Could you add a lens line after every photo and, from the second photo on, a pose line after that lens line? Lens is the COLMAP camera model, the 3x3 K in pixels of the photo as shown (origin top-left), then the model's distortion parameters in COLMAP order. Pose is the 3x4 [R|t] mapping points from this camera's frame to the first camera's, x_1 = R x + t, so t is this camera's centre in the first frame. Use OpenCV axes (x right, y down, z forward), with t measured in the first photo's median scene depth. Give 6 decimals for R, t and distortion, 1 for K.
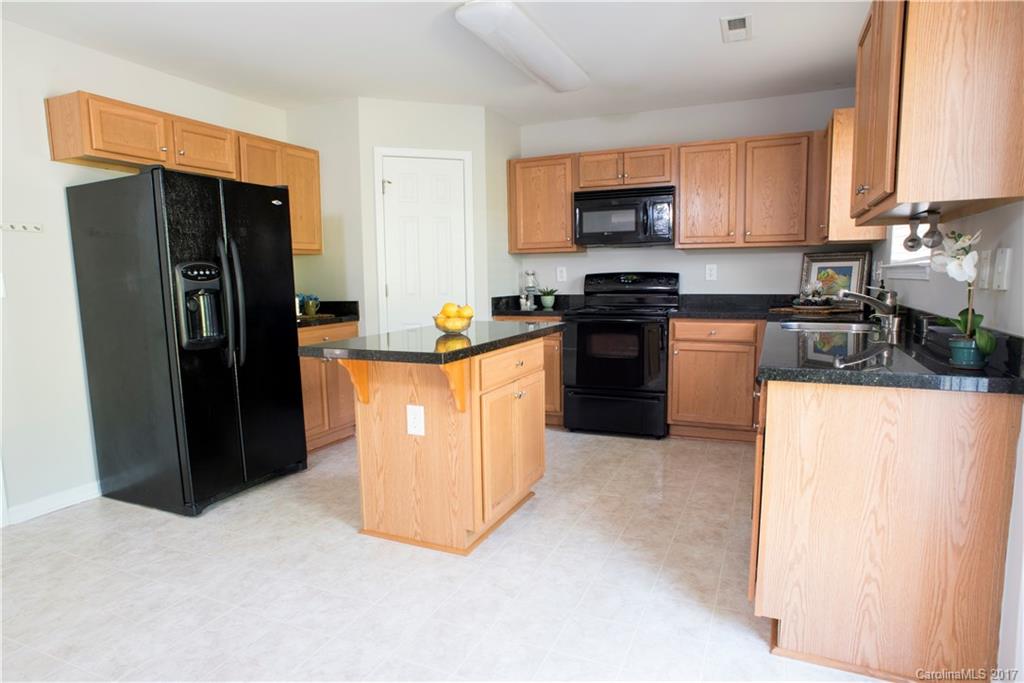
lens RADIAL K [[582.8, 0, 517.6], [0, 582.8, 341.9], [0, 0, 1]] dist [-0.102245, 0.066504]
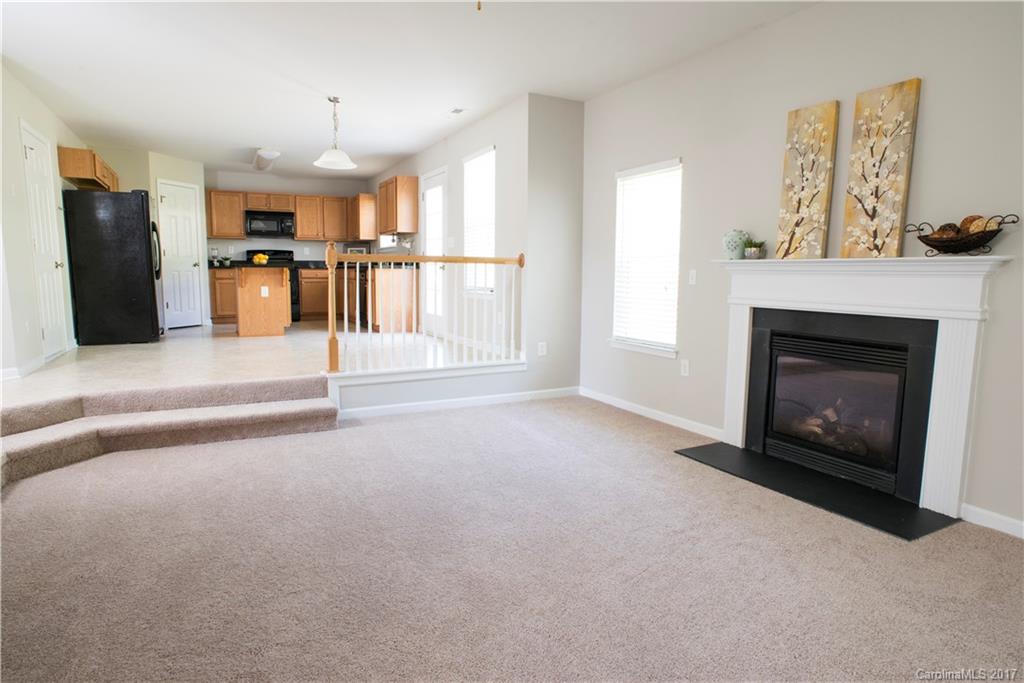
lens RADIAL K [[582.8, 0, 517.6], [0, 582.8, 341.9], [0, 0, 1]] dist [-0.102245, 0.066504]
pose [[0.605866, -0.075012, 0.792023, -1.023069], [0.072840, 0.996594, 0.038667, 0.219363], [-0.792225, 0.034264, 0.609266, -1.073512]]
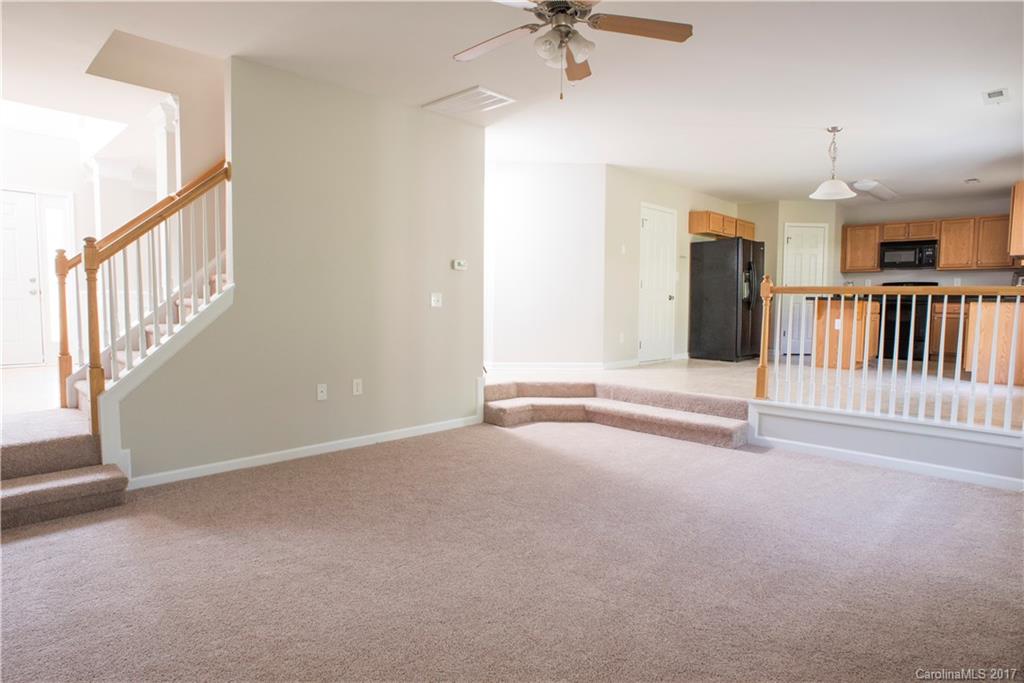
lens RADIAL K [[582.8, 0, 517.6], [0, 582.8, 341.9], [0, 0, 1]] dist [-0.102245, 0.066504]
pose [[0.941408, 0.047439, -0.333918, -0.451004], [-0.060656, 0.997730, -0.029260, 0.242651], [0.331772, 0.047799, 0.942148, -1.362711]]
